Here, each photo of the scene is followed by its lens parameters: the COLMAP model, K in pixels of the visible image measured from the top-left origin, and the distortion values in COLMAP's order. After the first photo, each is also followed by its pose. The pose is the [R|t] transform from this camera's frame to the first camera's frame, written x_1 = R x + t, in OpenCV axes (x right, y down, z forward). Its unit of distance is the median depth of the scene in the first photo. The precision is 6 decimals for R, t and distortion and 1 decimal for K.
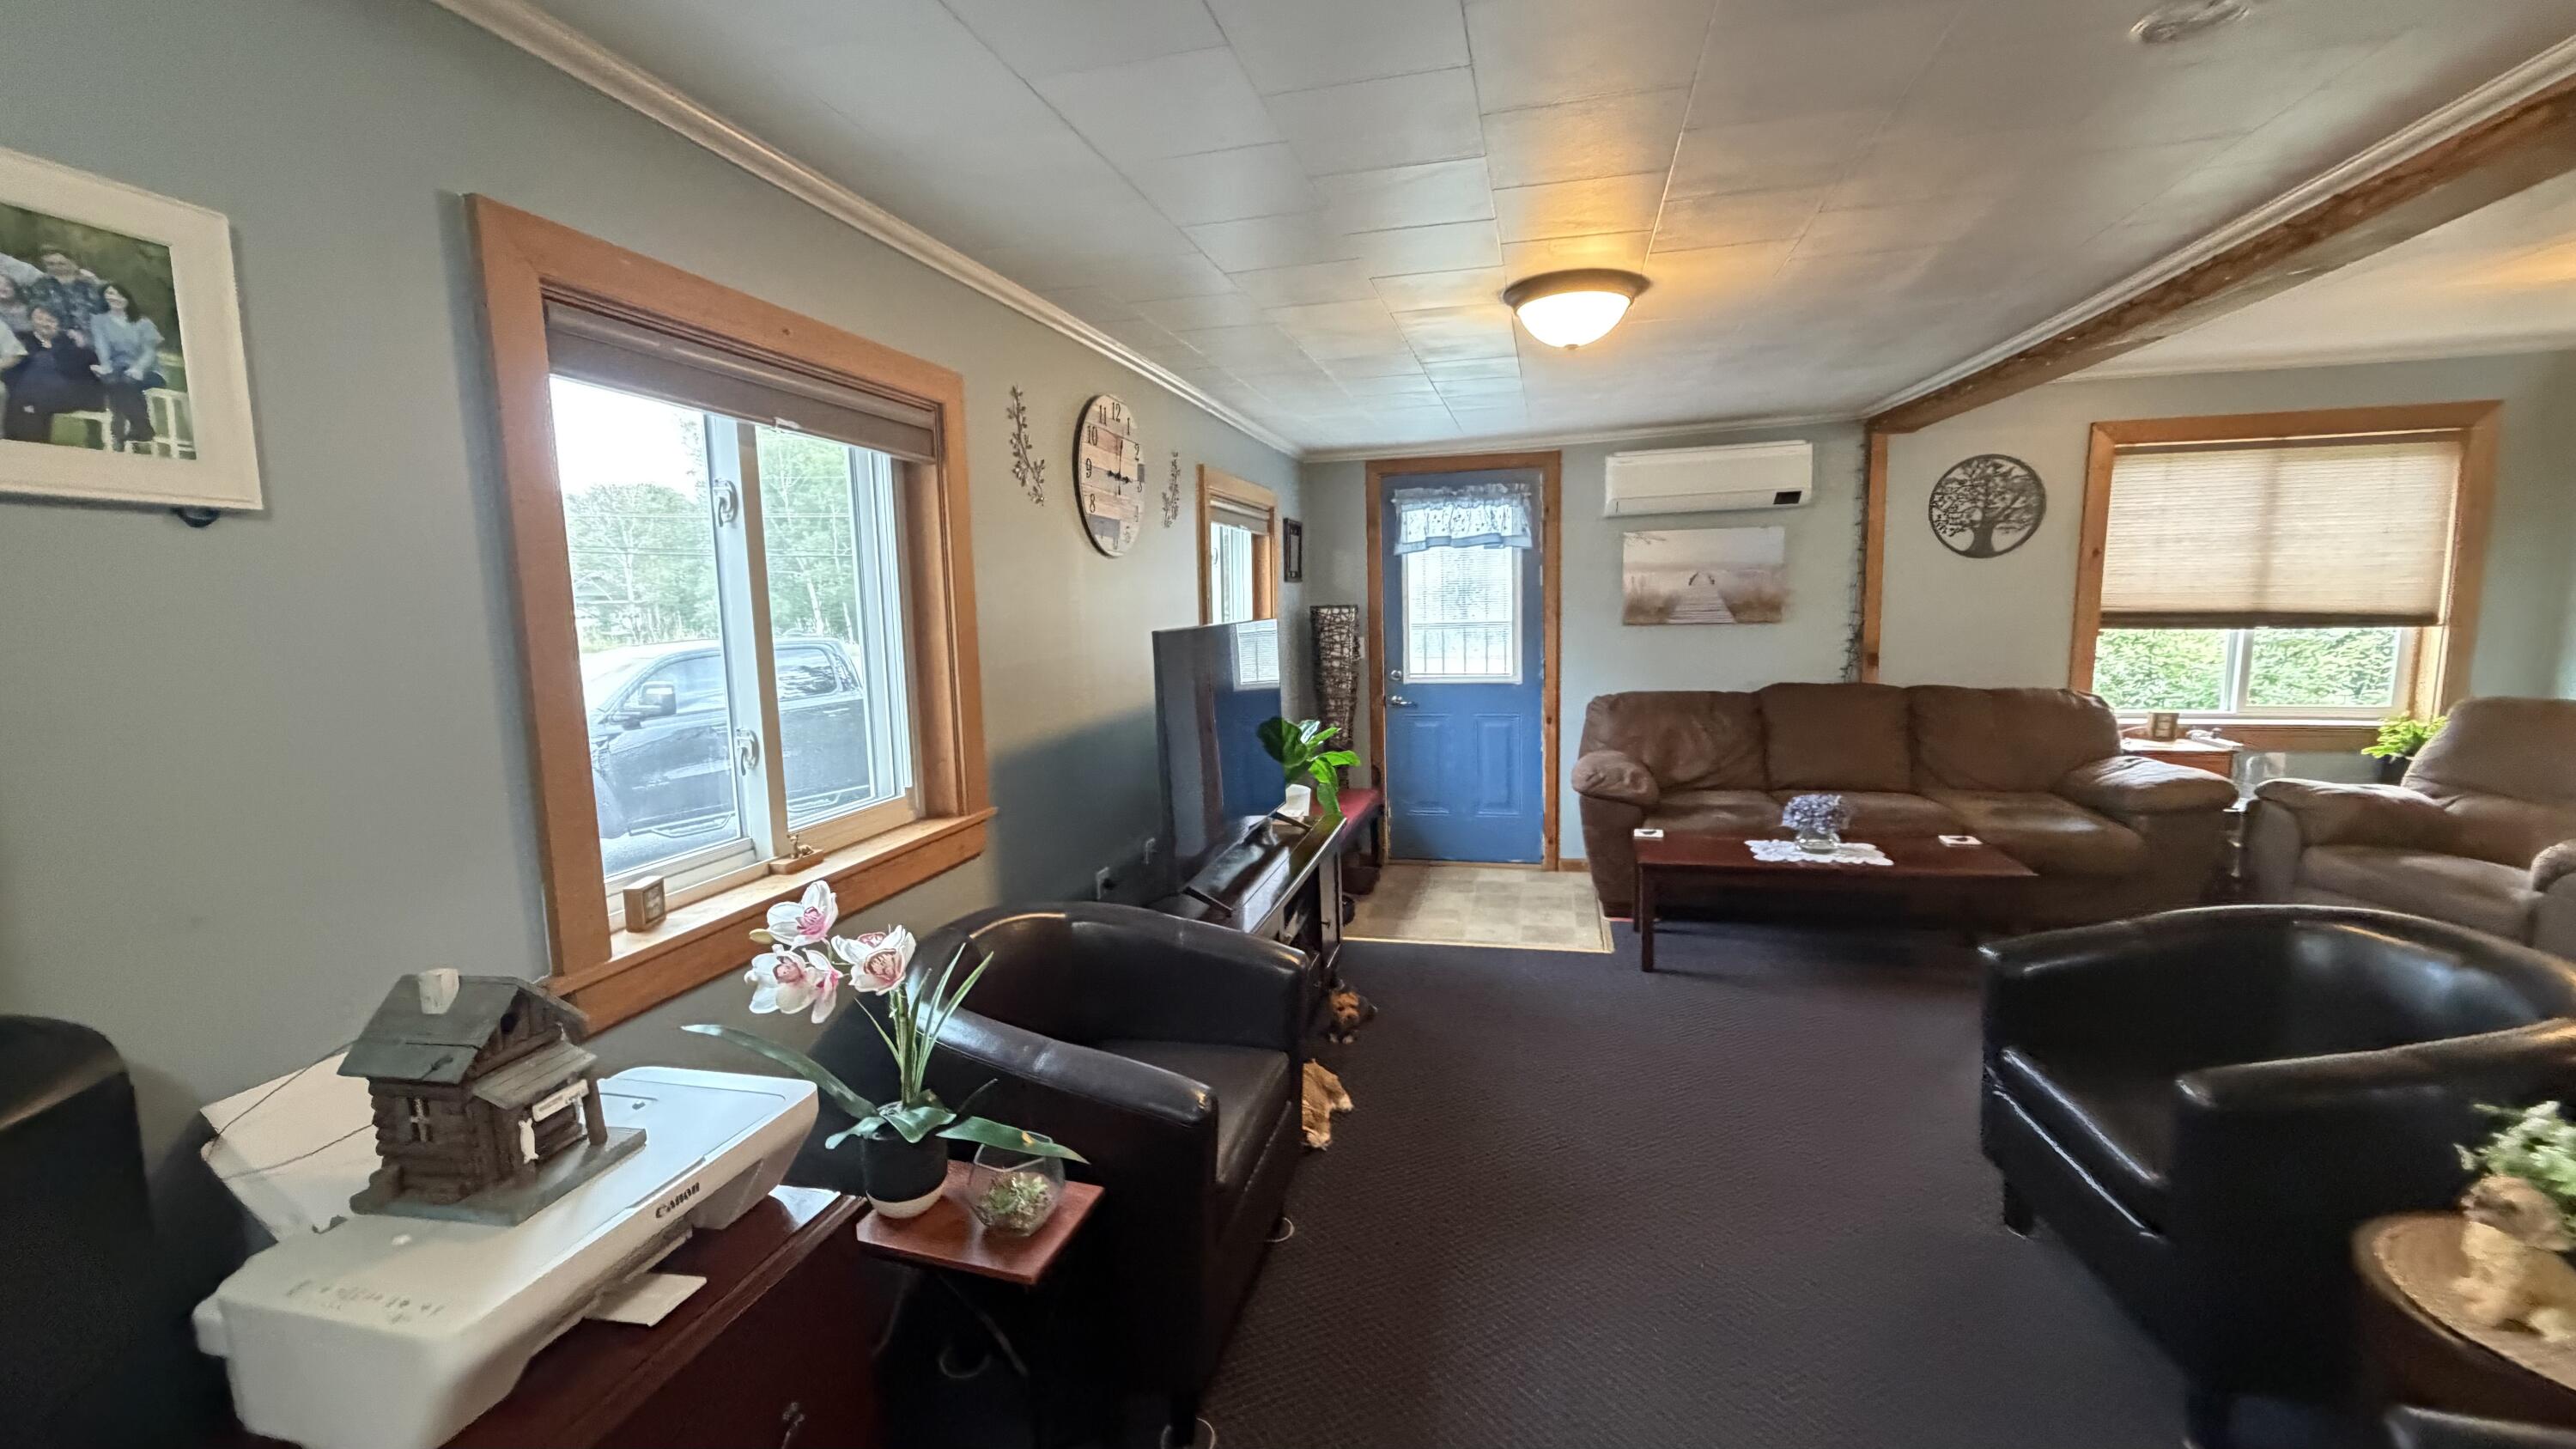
lens RADIAL K [[1024.0, 0, 1280.3], [0, 1024.0, 723.2], [0, 0, 1]] dist [0.000621, 0.000024]
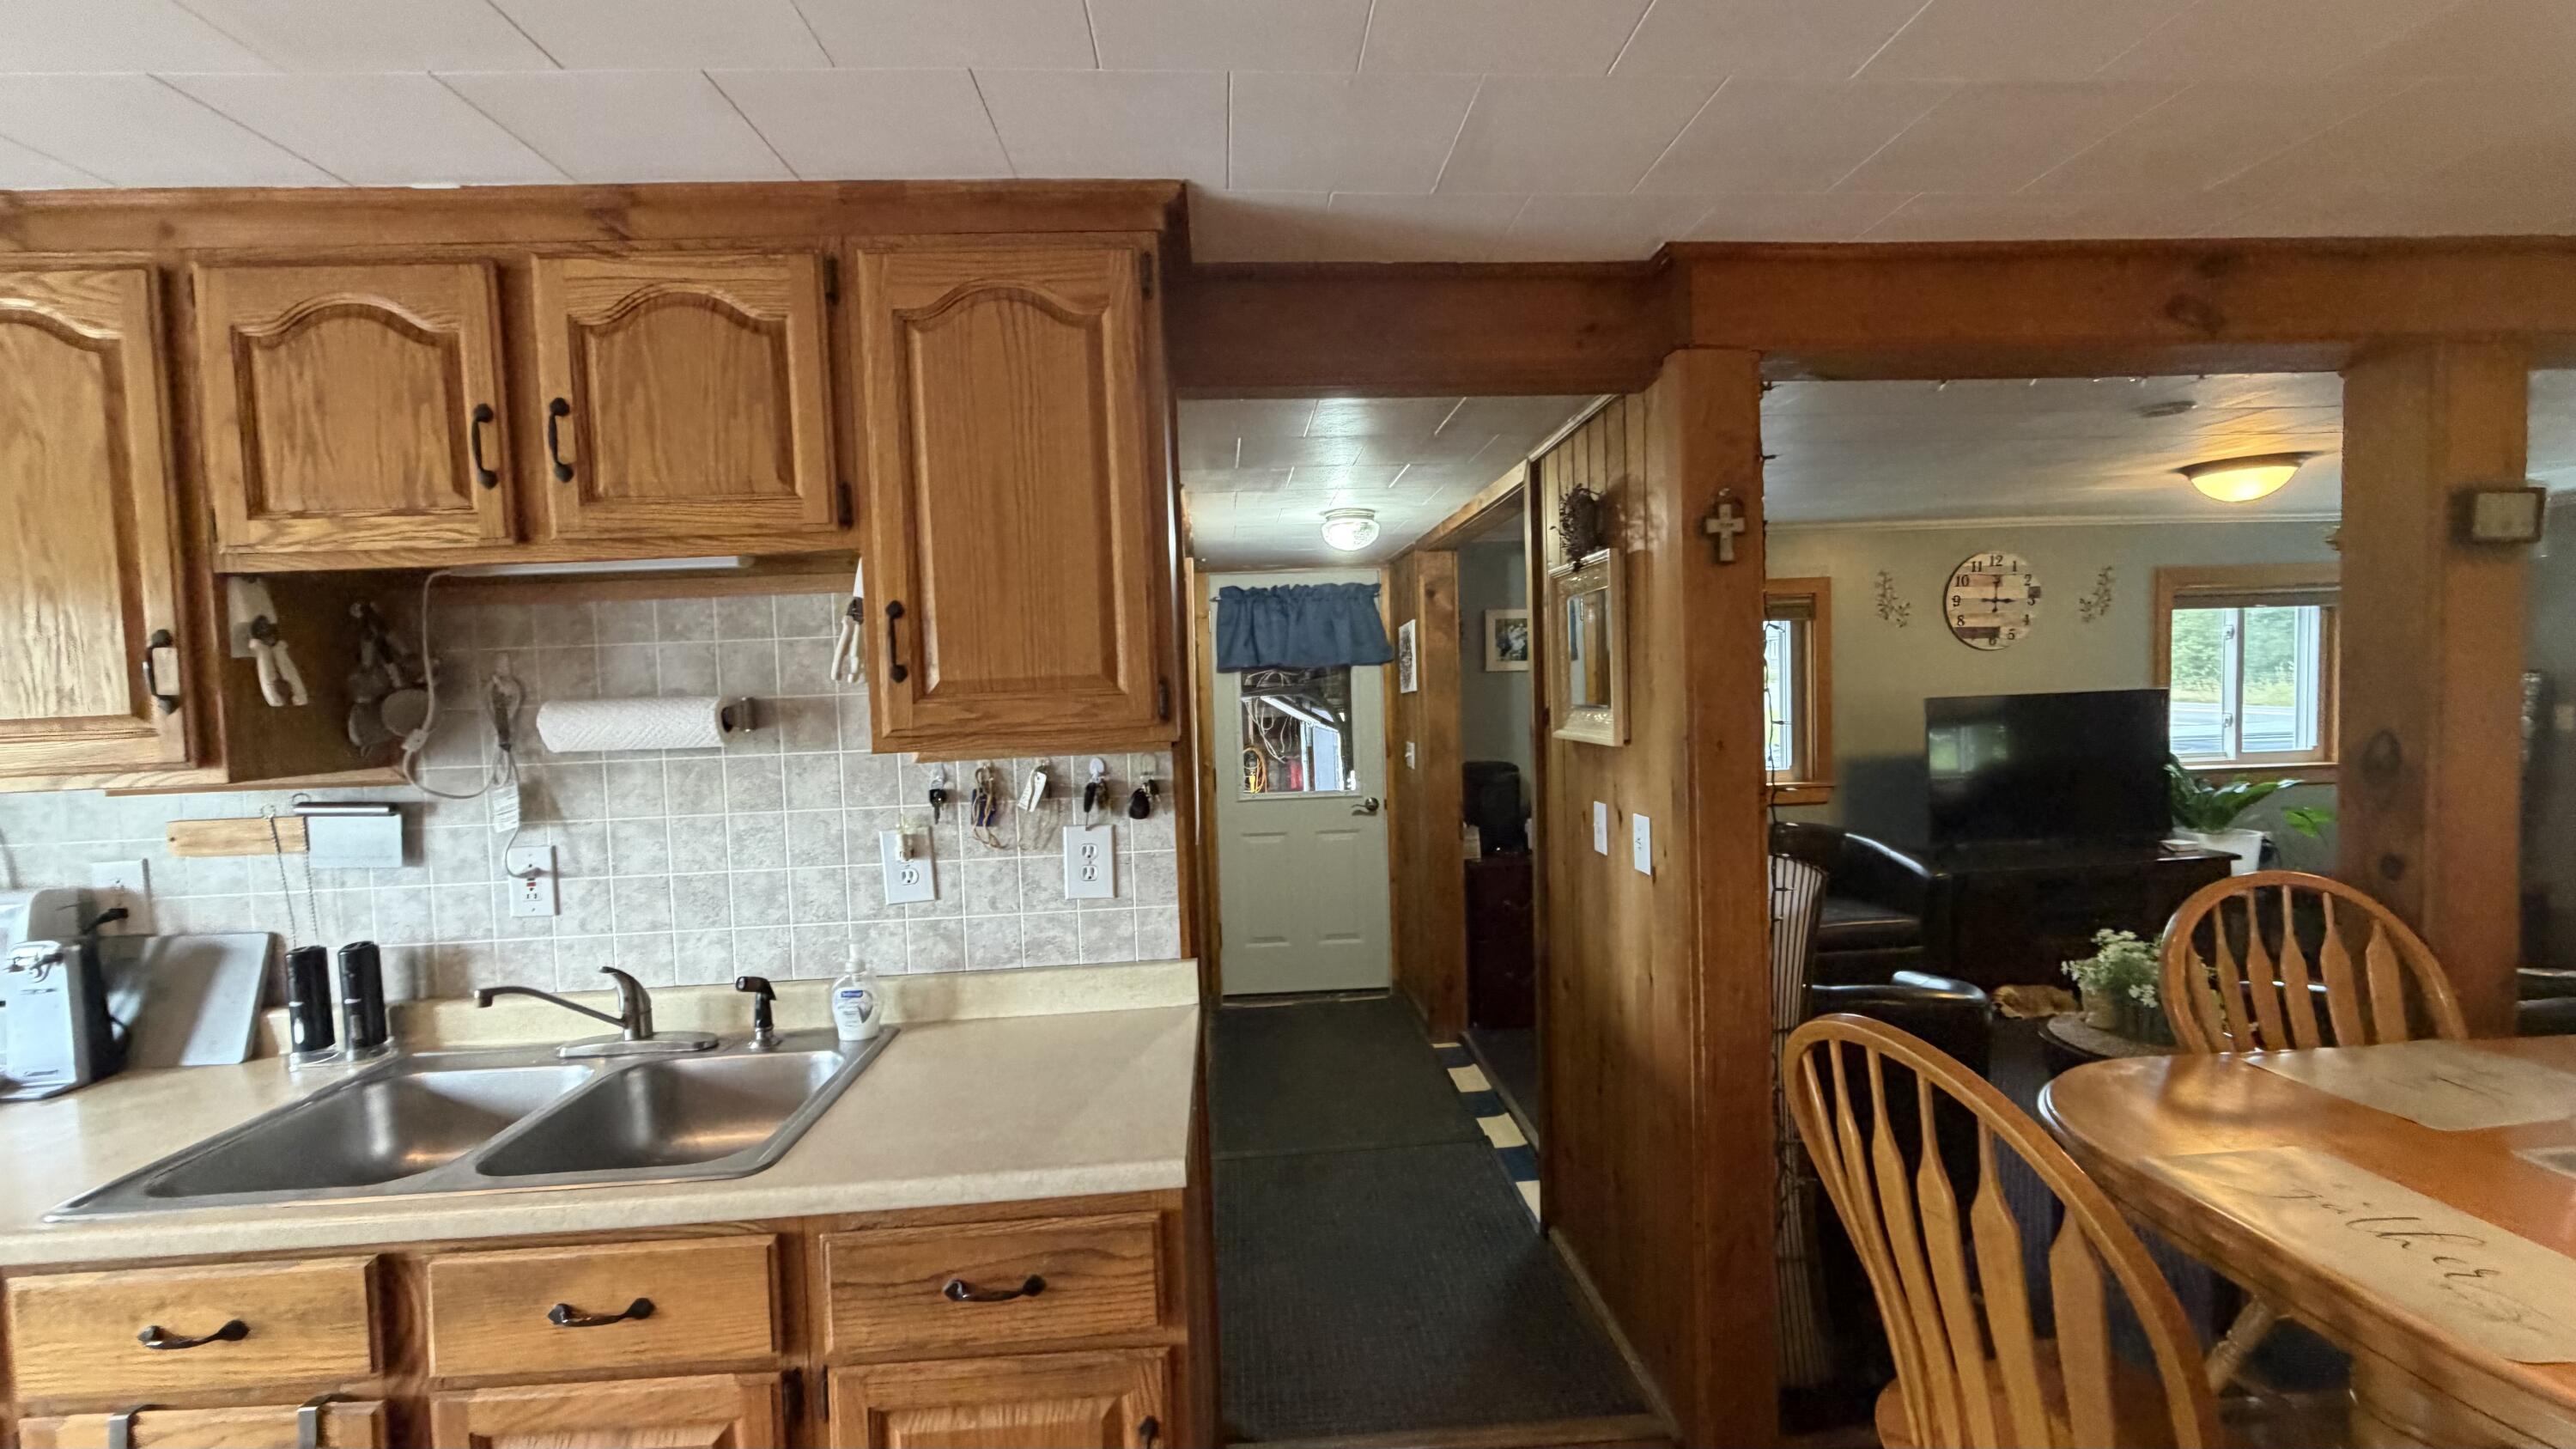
lens RADIAL K [[1024.0, 0, 1280.3], [0, 1024.0, 723.2], [0, 0, 1]] dist [0.000621, 0.000024]
pose [[0.306272, 0.050179, -0.950621, 0.730471], [-0.088453, 0.995790, 0.024065, 0.007515], [0.947826, 0.076715, 0.309421, -0.383320]]
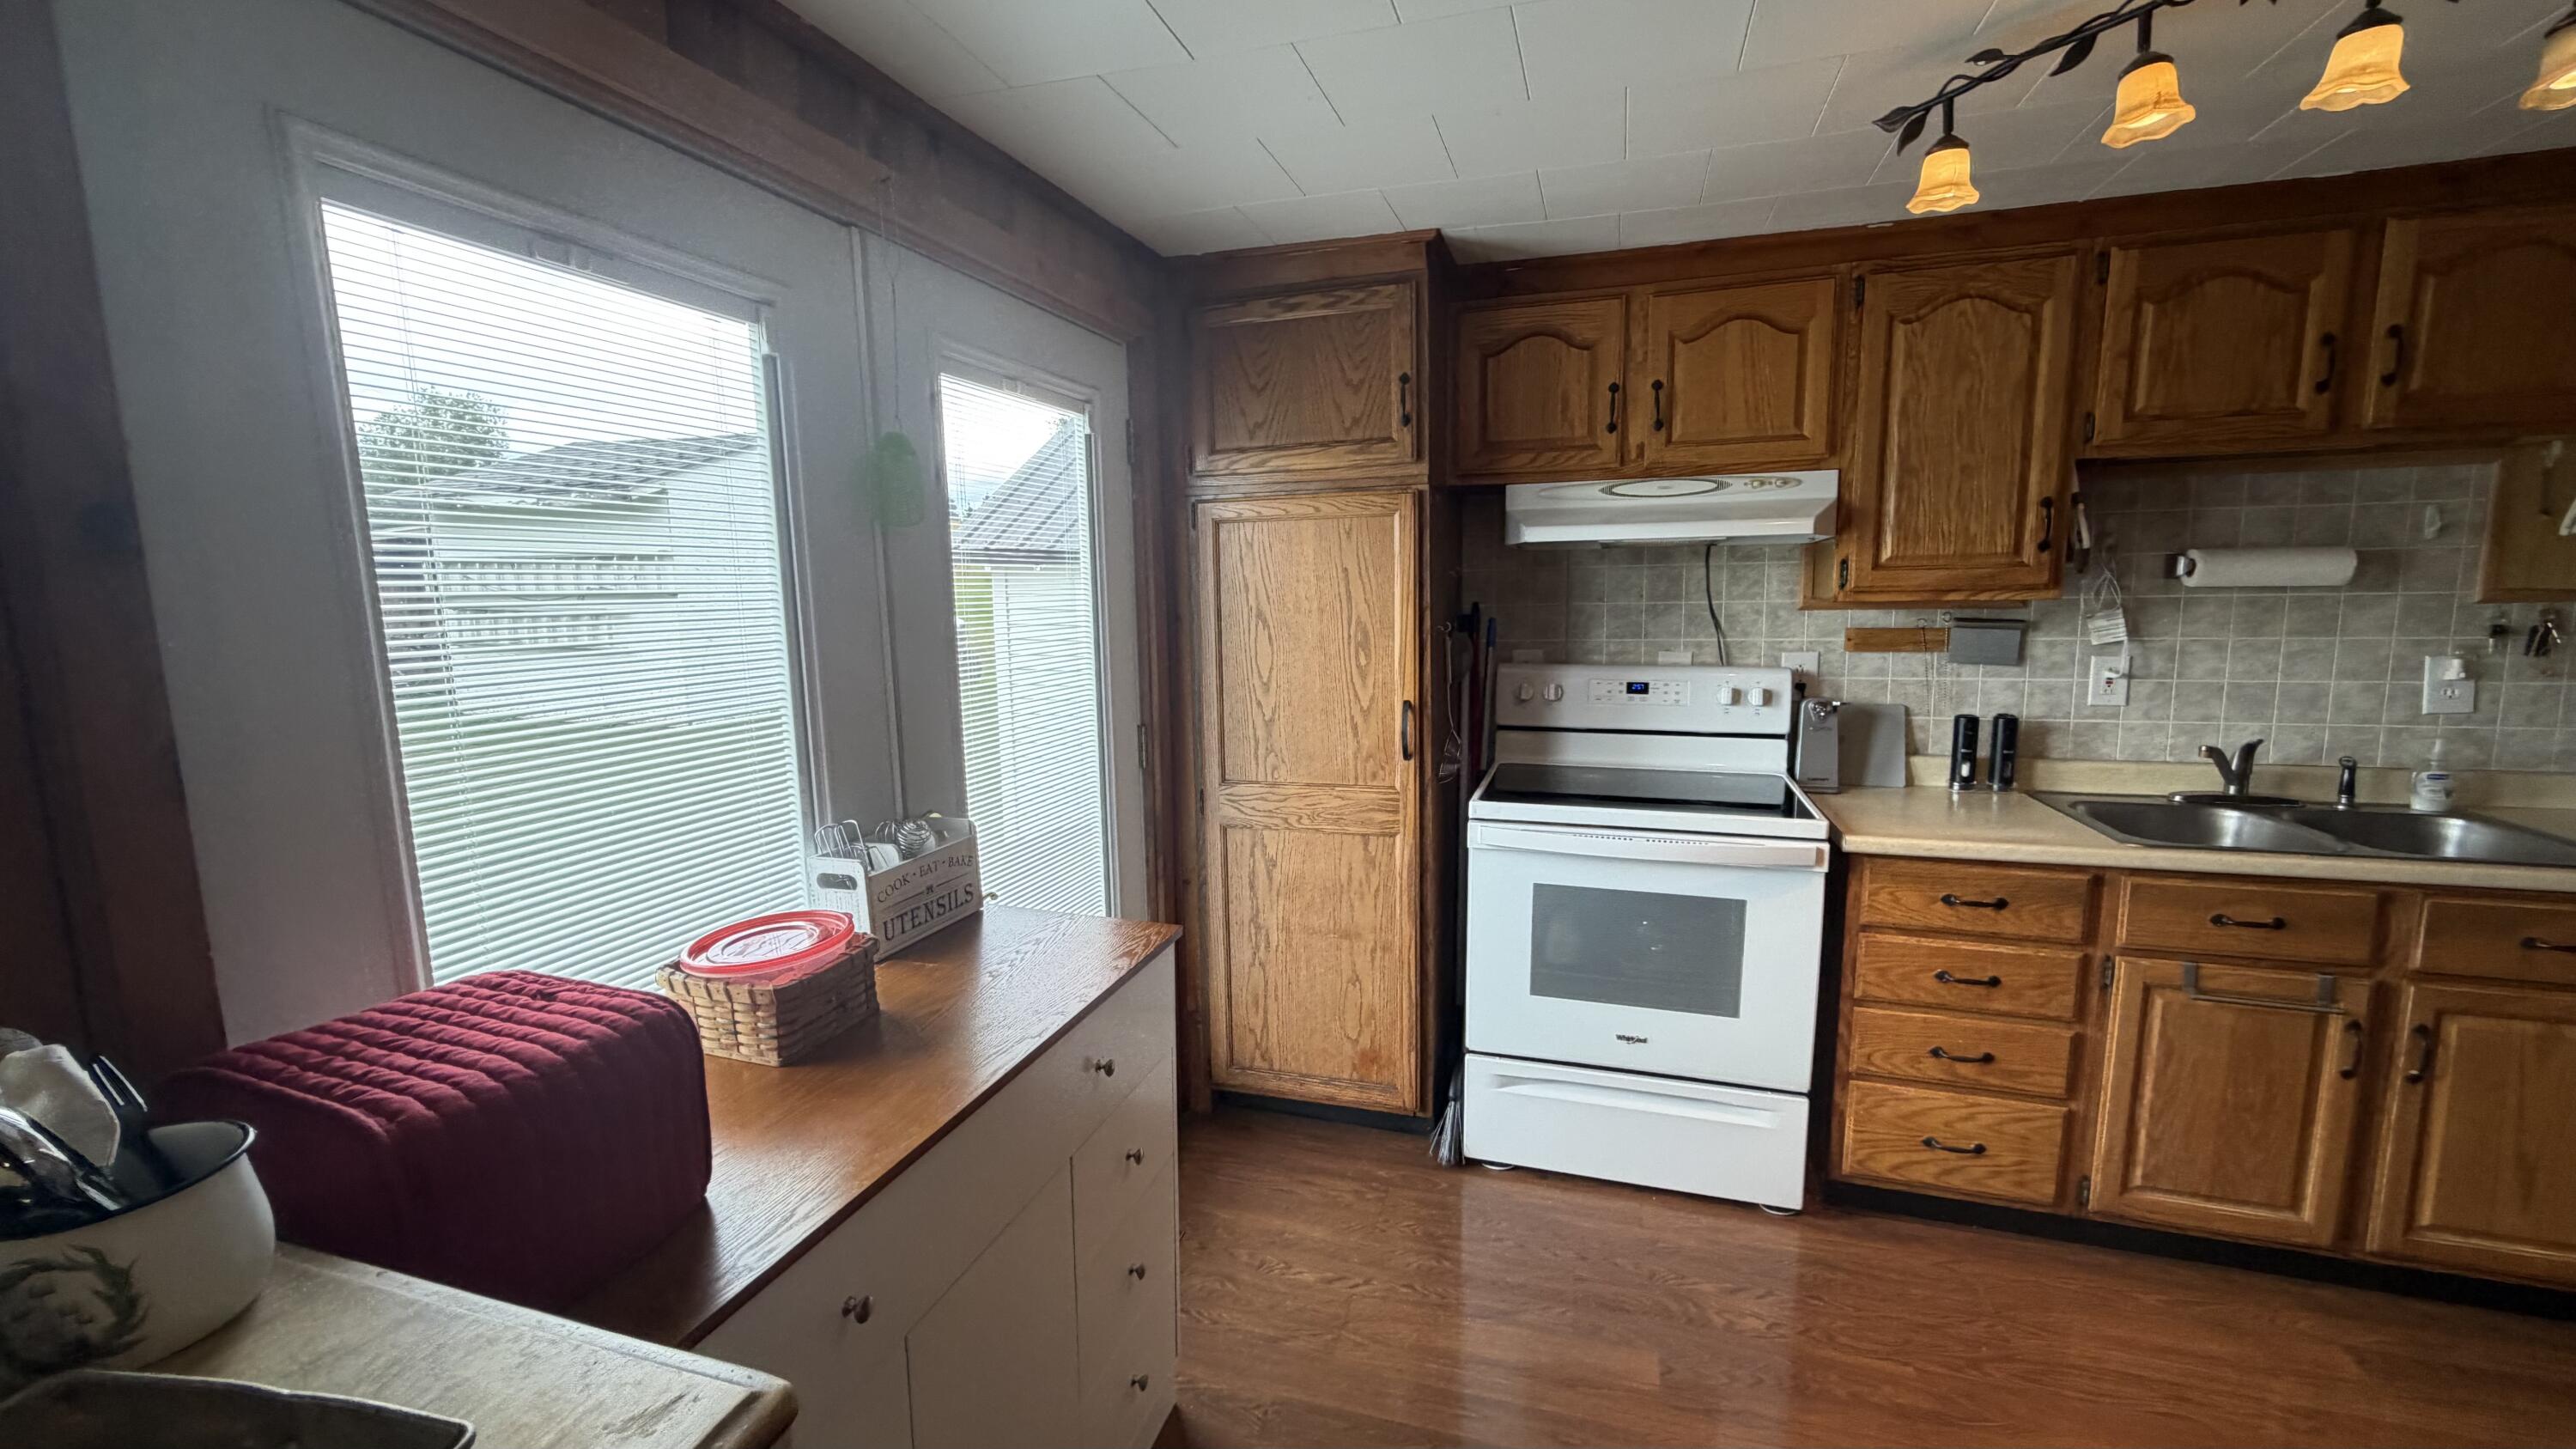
lens RADIAL K [[1024.7, 0, 1280.7], [0, 1024.7, 723.4], [0, 0, 1]] dist [-0.000613, 0.000757]
pose [[-0.042874, 0.165763, -0.985233, 0.849085], [-0.102530, 0.980203, 0.169378, 0.084260], [0.993806, 0.108278, -0.025030, -1.010109]]
